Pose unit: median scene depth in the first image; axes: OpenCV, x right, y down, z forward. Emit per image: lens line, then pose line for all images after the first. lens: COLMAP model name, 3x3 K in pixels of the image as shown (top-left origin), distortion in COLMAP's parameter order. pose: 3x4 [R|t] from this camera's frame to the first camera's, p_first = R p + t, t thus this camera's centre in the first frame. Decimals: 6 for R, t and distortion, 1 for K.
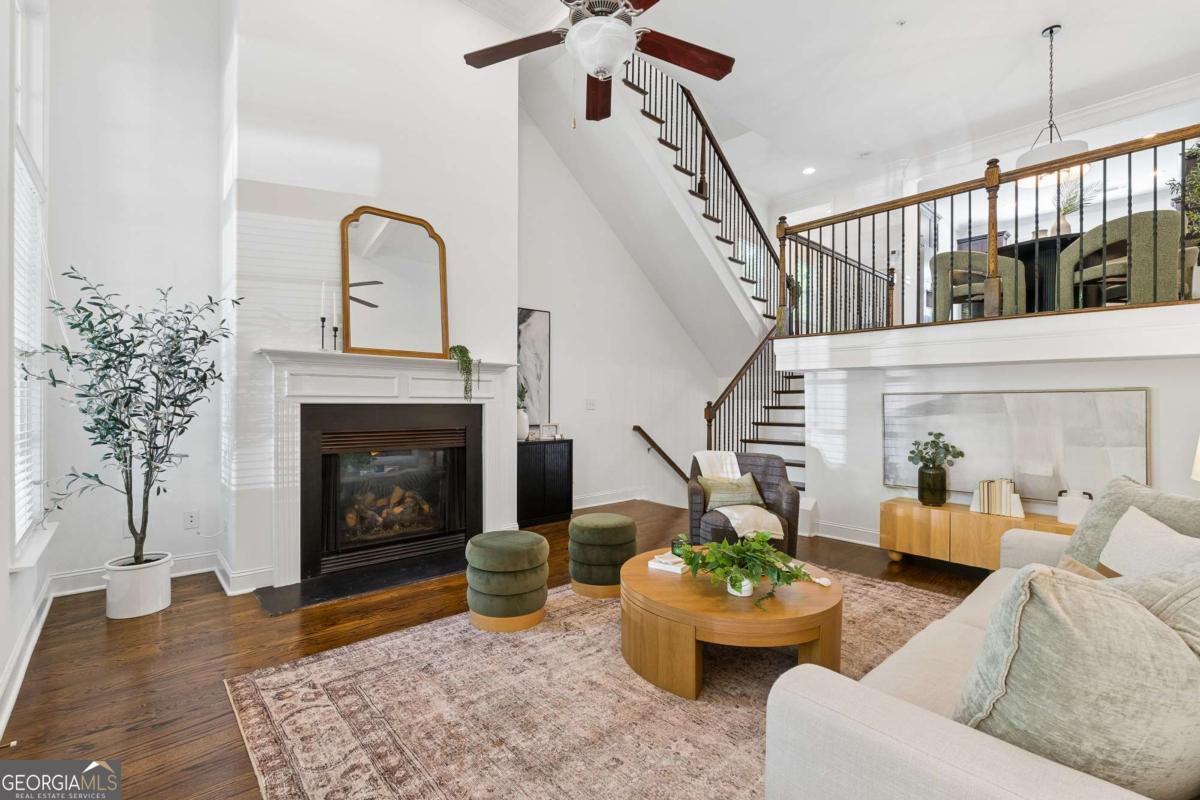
lens RADIAL K [[524.1, 0, 597.5], [0, 524.1, 403.2], [0, 0, 1]] dist [-0.004517, -0.000272]
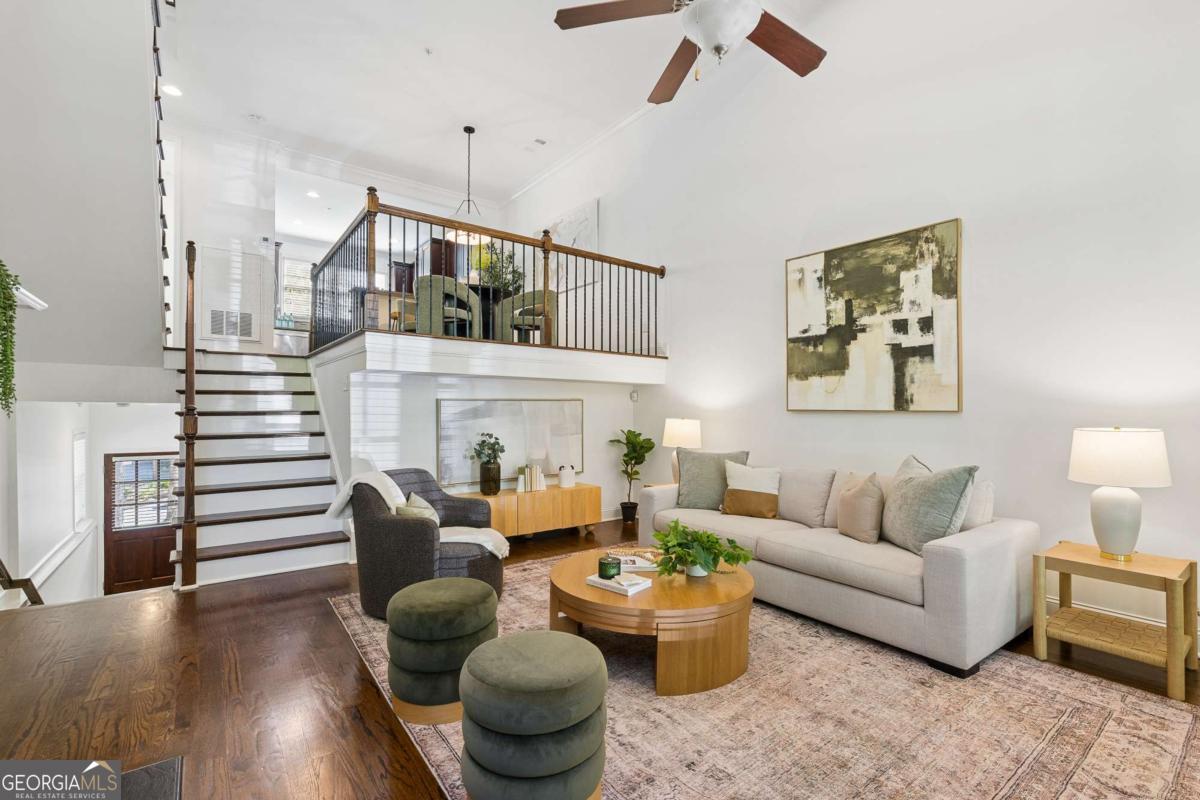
lens RADIAL K [[531.3, 0, 597.5], [0, 531.3, 403.9], [0, 0, 1]] dist [-0.004639, -0.000326]
pose [[0.088587, 0.004728, 0.996057, -0.539856], [-0.001798, 0.999988, -0.004587, -0.005266], [-0.996067, -0.001385, 0.088594, 0.654122]]
